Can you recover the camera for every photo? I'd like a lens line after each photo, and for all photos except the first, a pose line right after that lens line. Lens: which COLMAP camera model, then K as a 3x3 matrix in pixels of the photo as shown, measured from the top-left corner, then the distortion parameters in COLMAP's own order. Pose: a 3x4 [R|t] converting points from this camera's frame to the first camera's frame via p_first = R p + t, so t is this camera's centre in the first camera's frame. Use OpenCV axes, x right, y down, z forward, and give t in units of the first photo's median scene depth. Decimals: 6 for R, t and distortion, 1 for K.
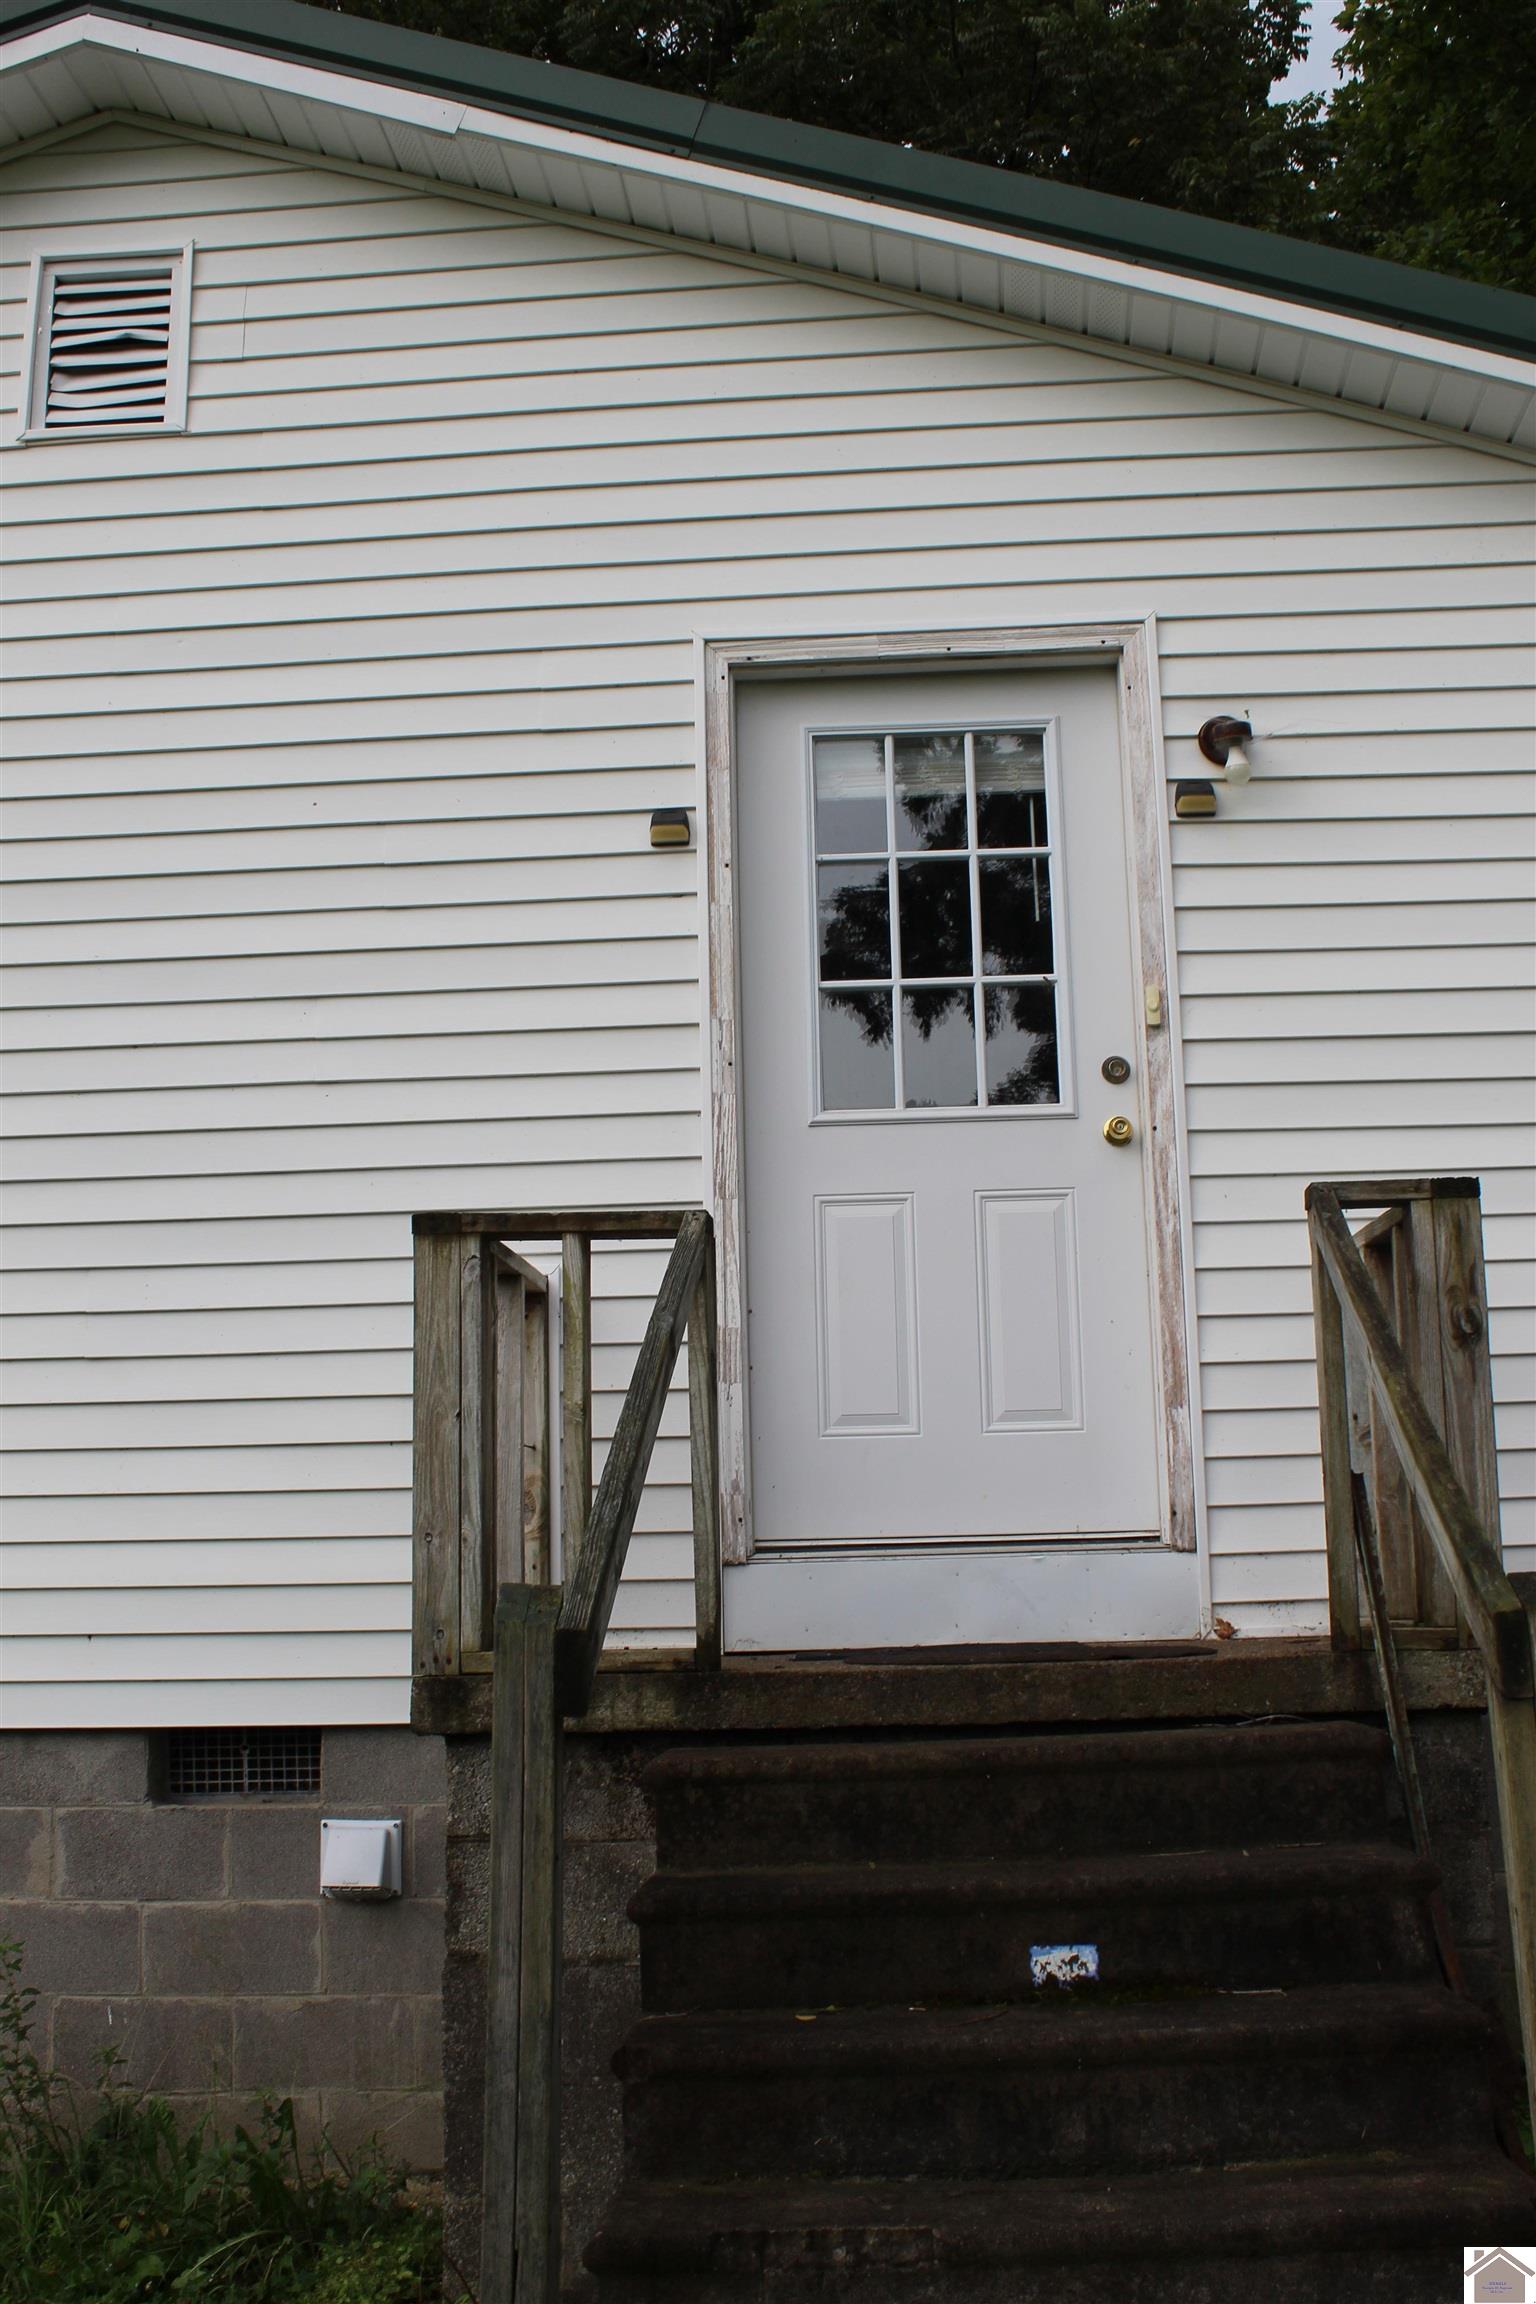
lens RADIAL K [[2270.1, 0, 763.4], [0, 2270.1, 1178.0], [0, 0, 1]] dist [-0.158311, 0.172757]
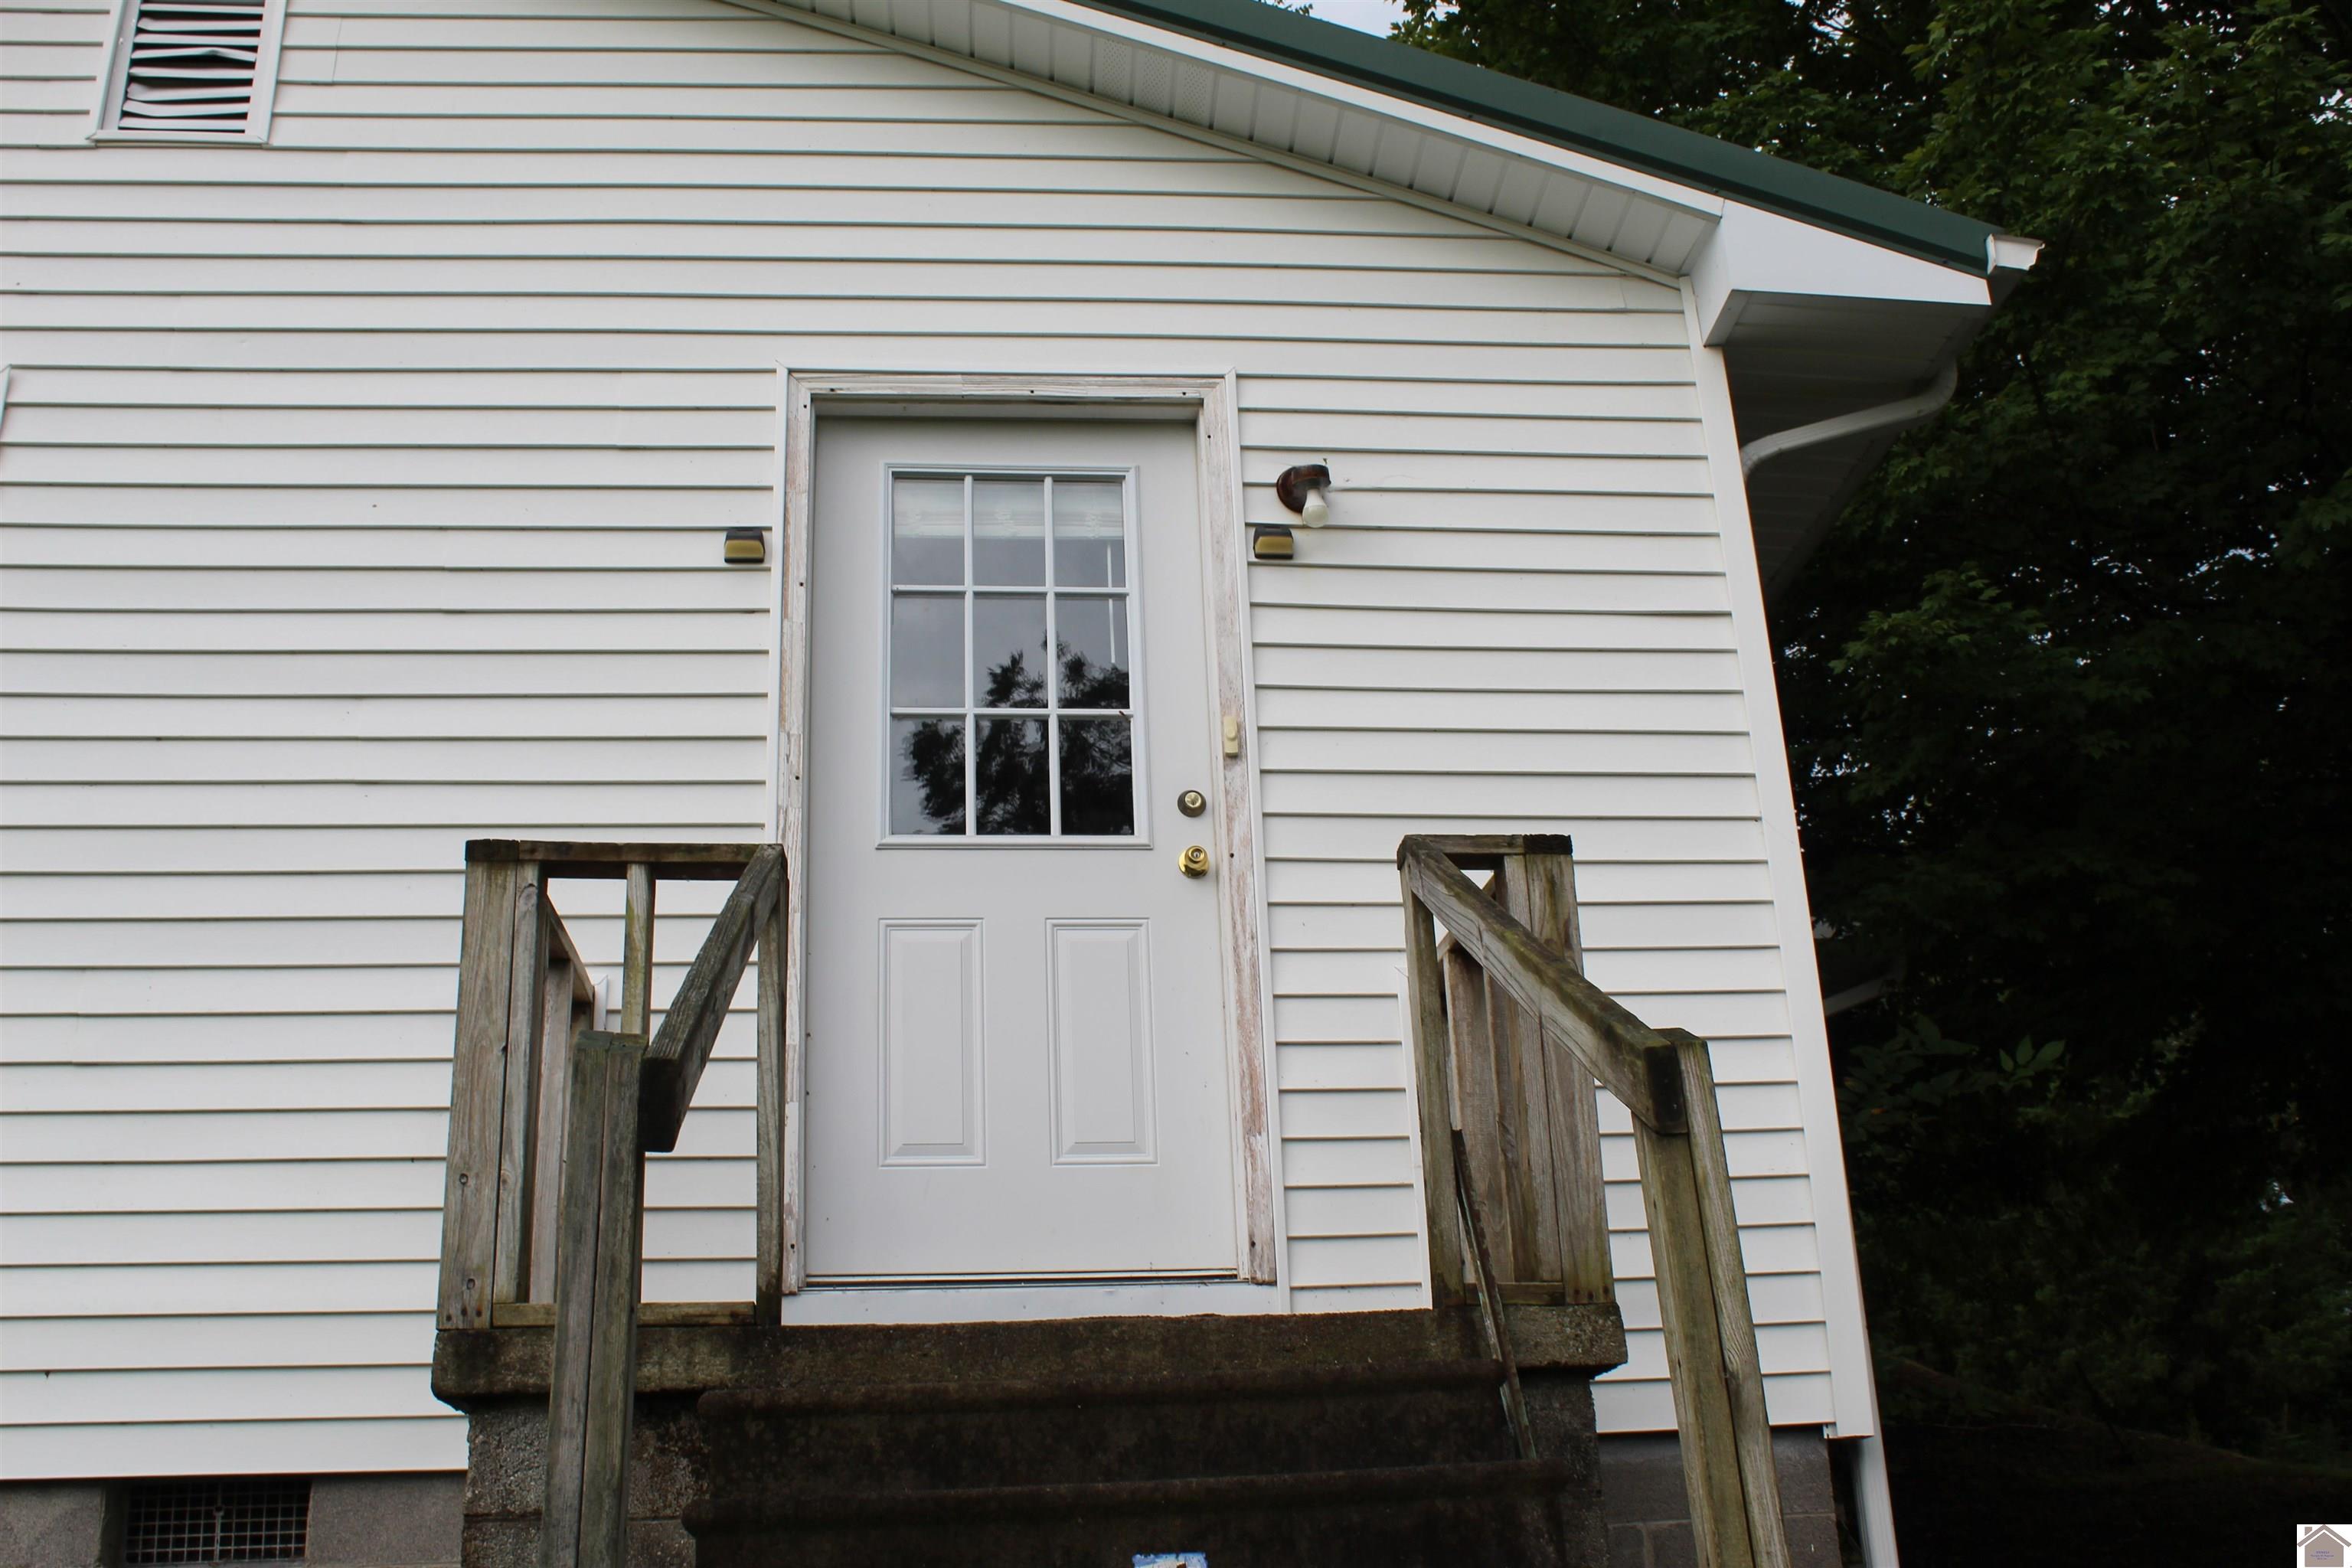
lens RADIAL K [[2317.4, 0, 1138.8], [0, 2317.4, 778.6], [0, 0, 1]] dist [-0.158311, 0.172757]
pose [[0.987274, 0.043266, 0.153031, -0.022042], [-0.012670, 0.980620, -0.195510, 0.143171], [-0.158524, 0.191083, 0.968689, 0.027389]]
